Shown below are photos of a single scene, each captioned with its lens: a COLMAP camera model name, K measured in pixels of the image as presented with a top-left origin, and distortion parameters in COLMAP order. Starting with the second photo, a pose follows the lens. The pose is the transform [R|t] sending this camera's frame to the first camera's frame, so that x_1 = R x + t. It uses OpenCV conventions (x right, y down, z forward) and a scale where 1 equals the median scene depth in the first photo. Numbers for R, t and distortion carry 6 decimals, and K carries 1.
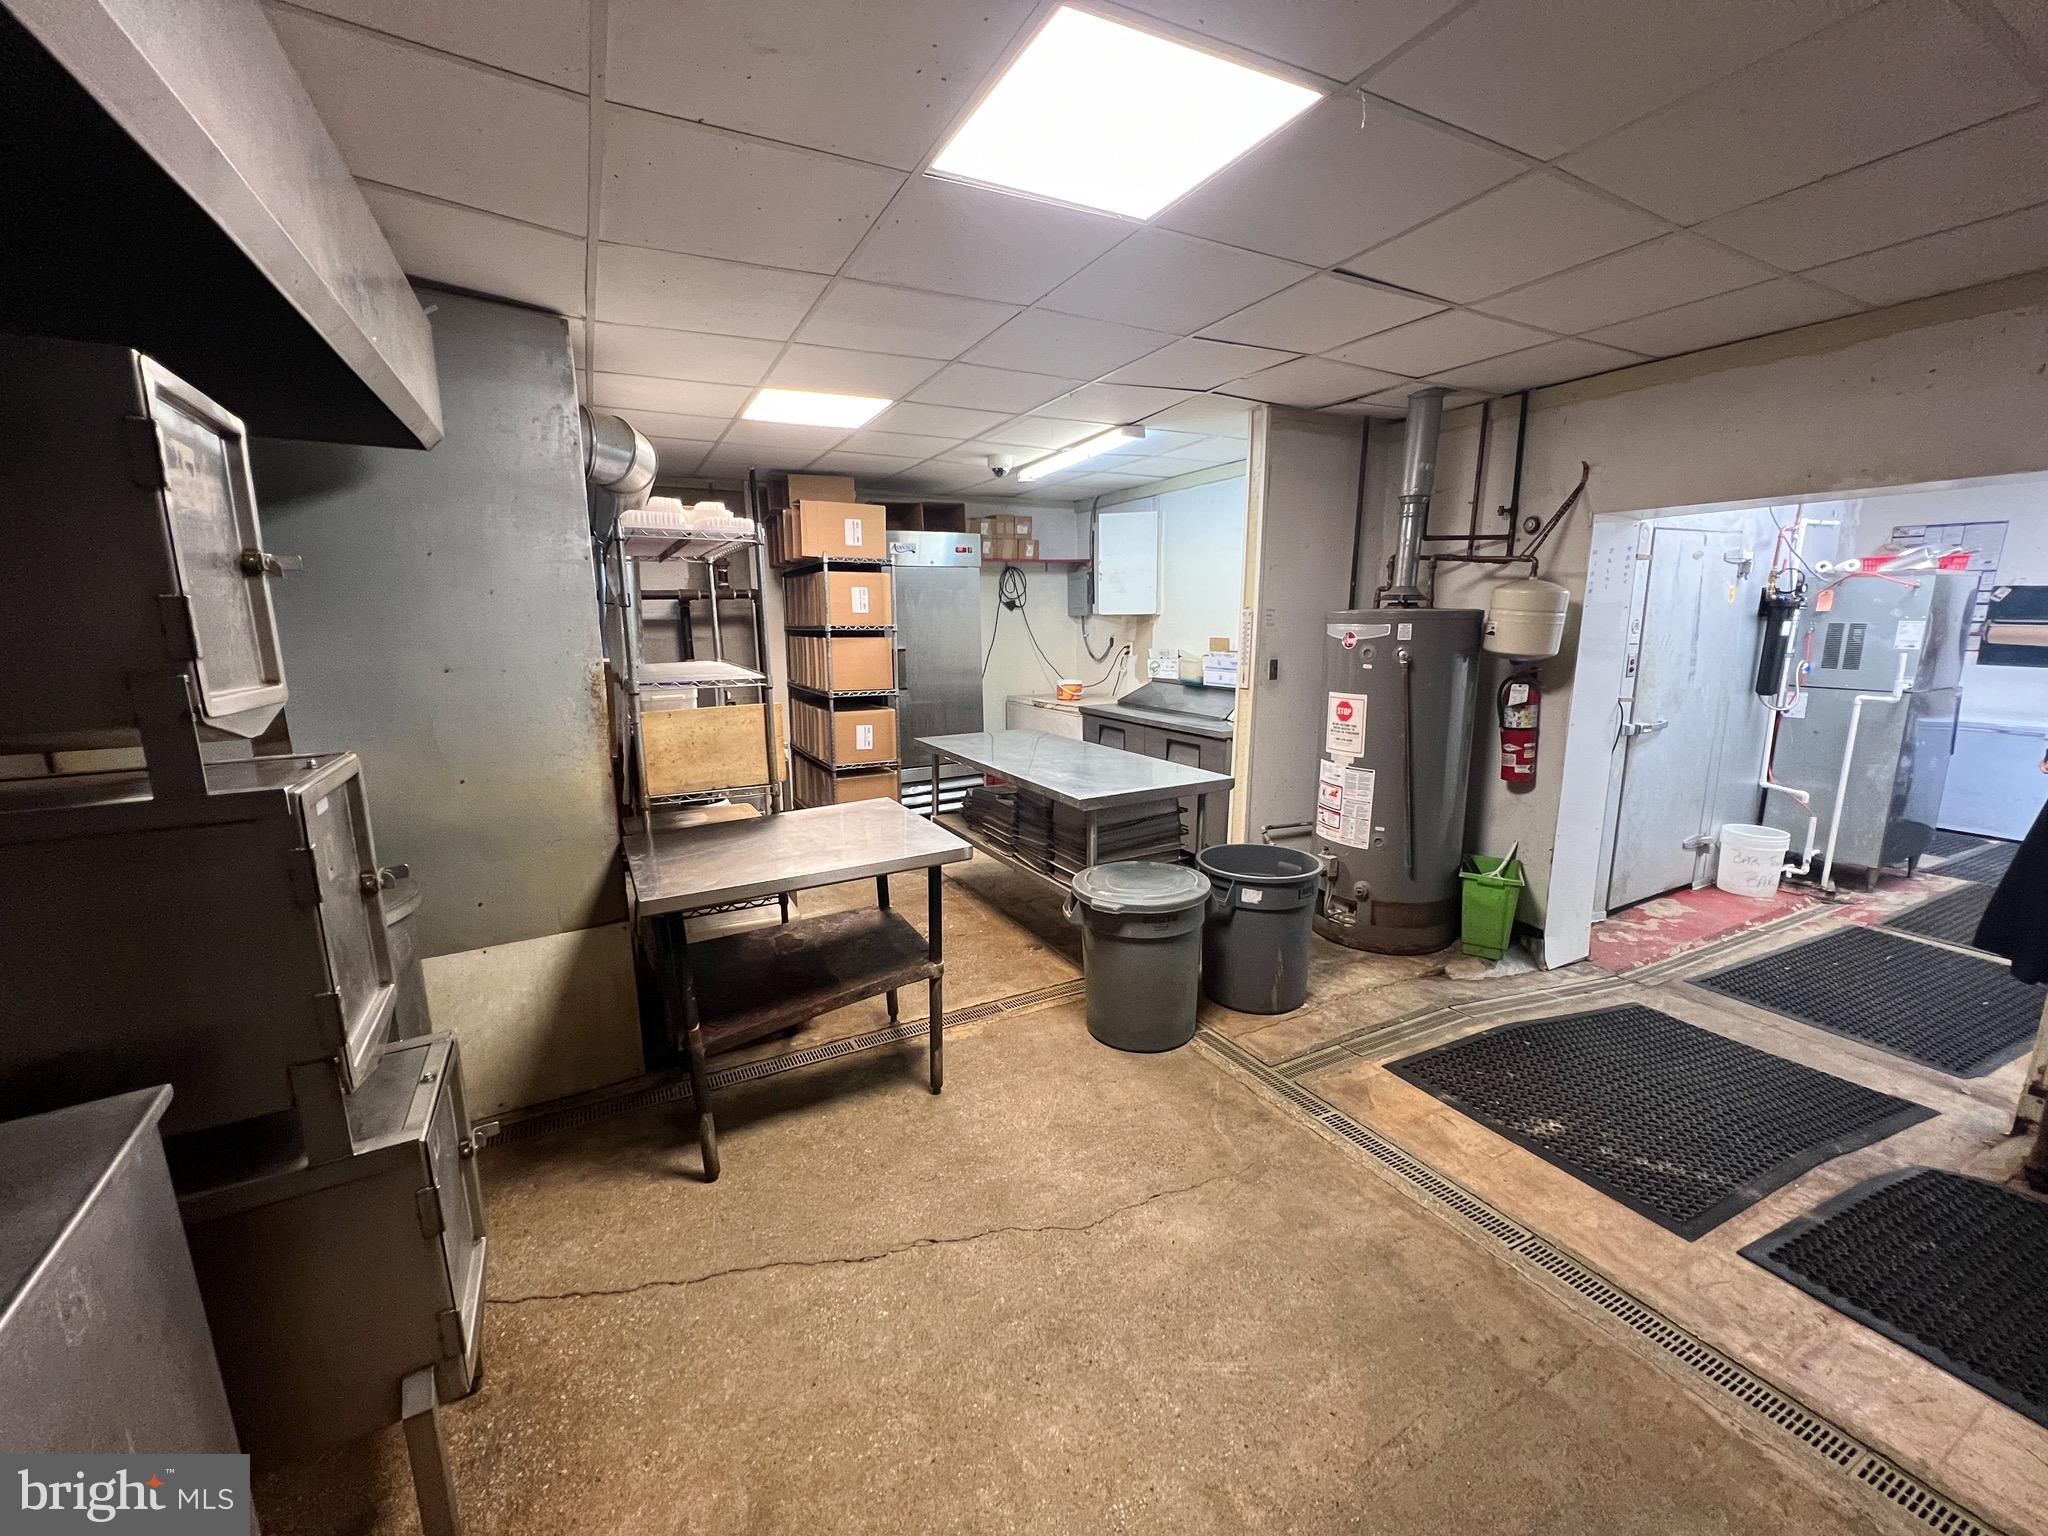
lens RADIAL K [[820.0, 0, 1021.1], [0, 820.0, 770.1], [0, 0, 1]] dist [-0.000515, -0.000156]
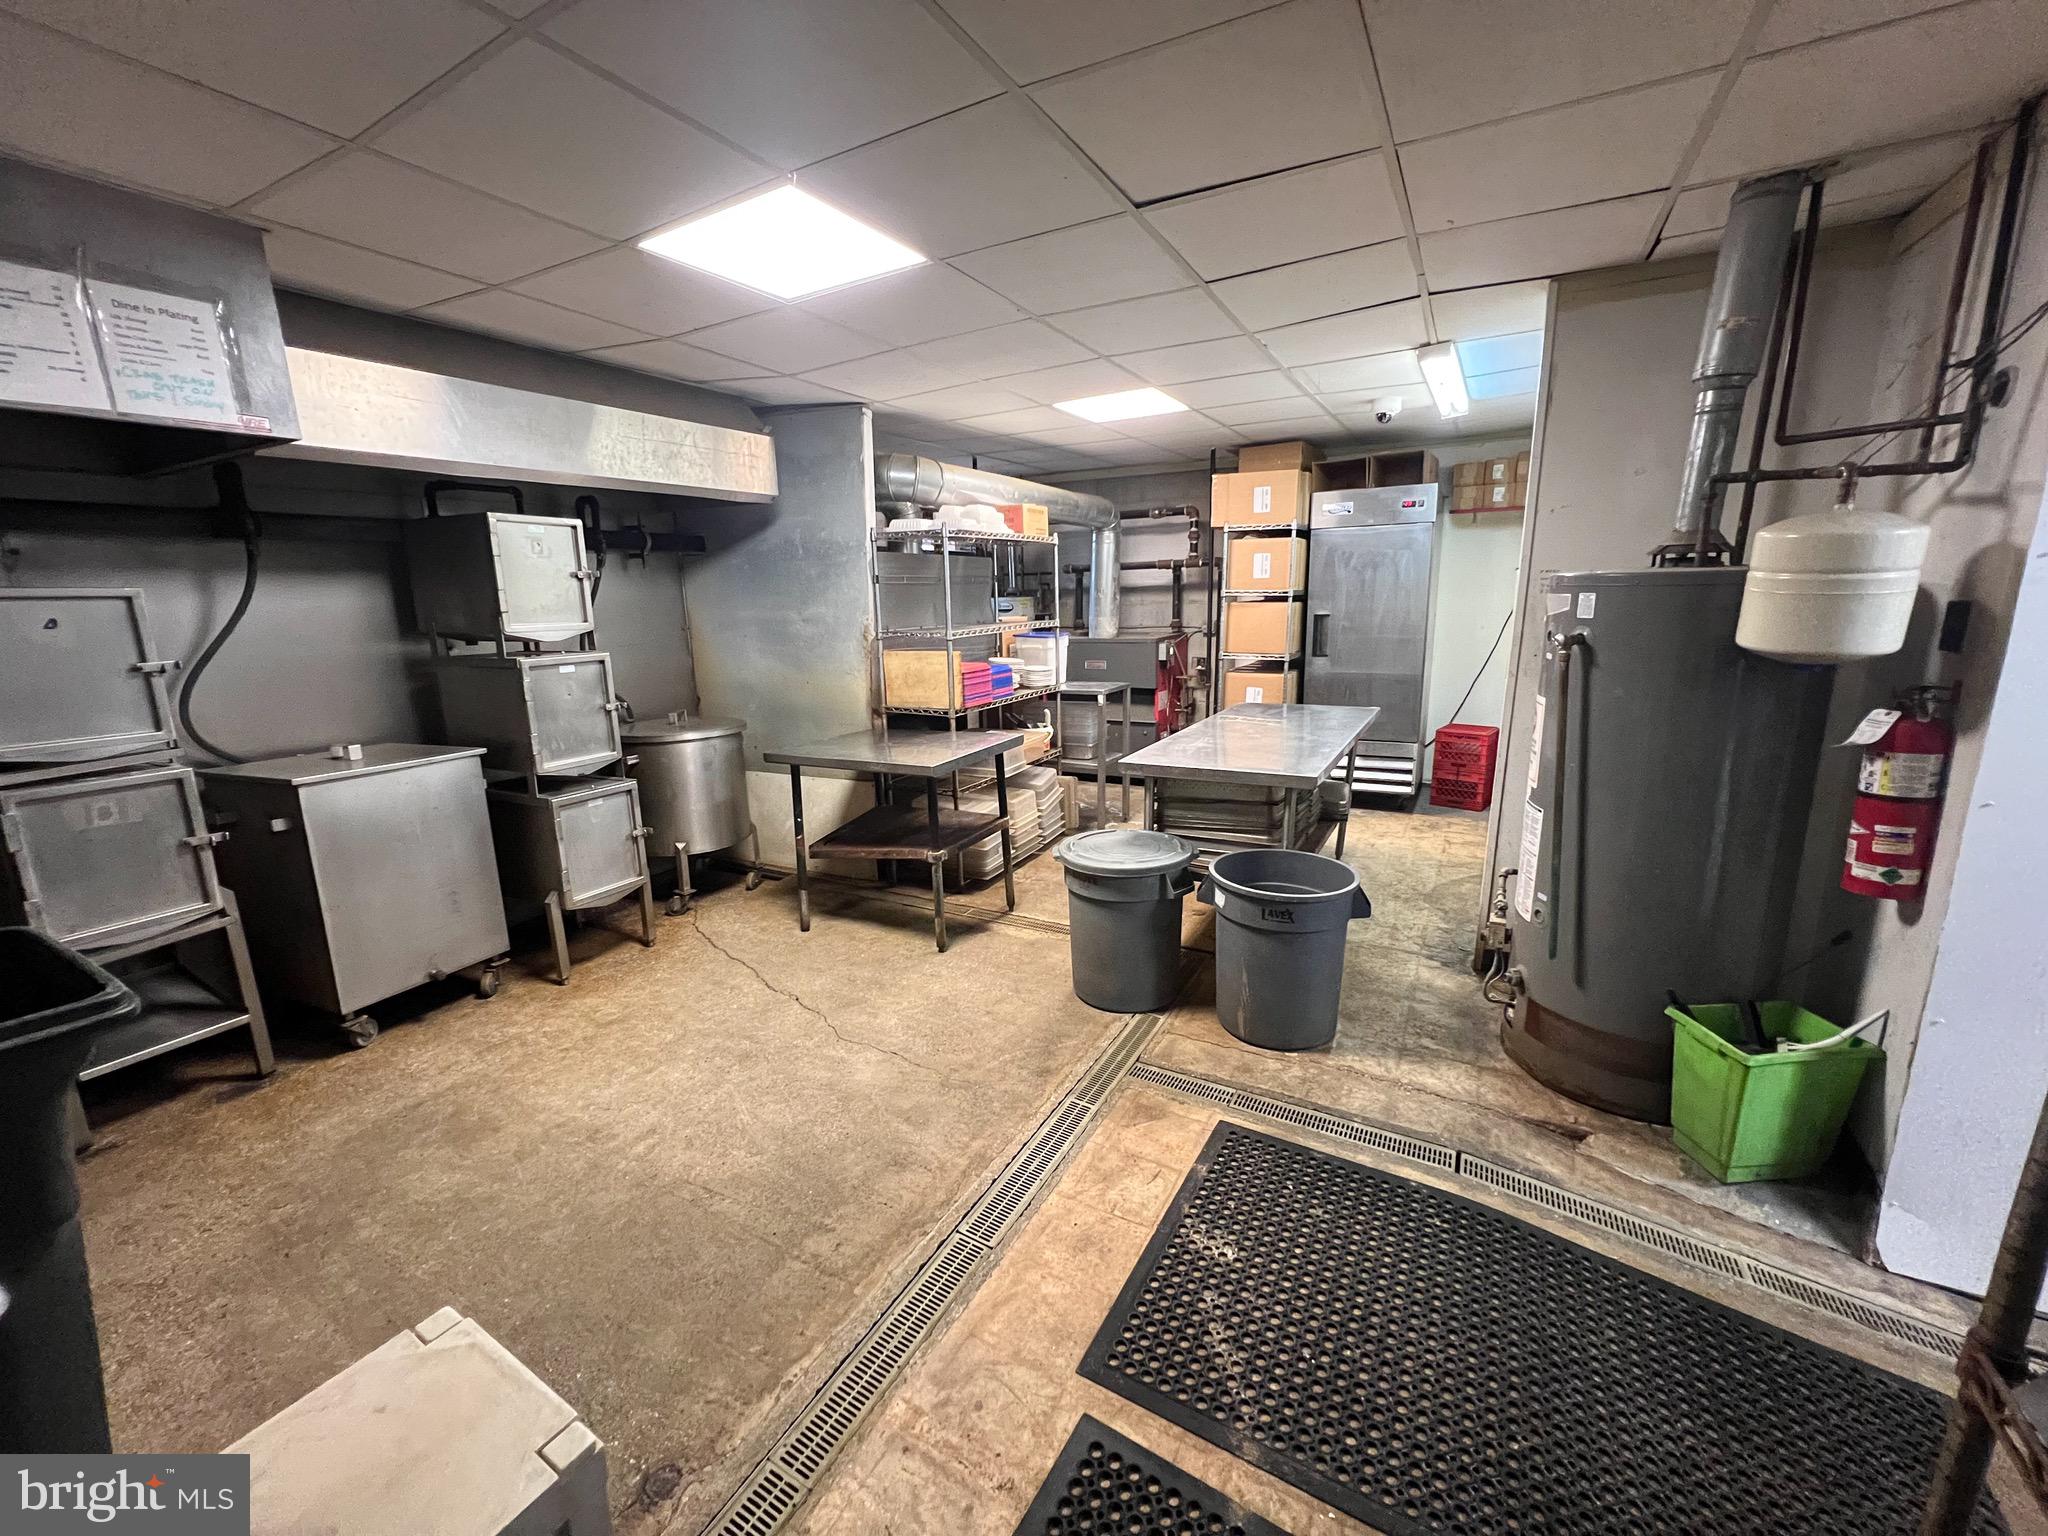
lens RADIAL K [[820.0, 0, 1027.6], [0, 820.0, 767.3], [0, 0, 1]] dist [-0.000515, -0.000156]
pose [[0.549825, 0.175612, -0.816610, 0.901474], [-0.138096, 0.983307, 0.118479, -0.067515], [0.823785, 0.047628, 0.564898, 0.317325]]
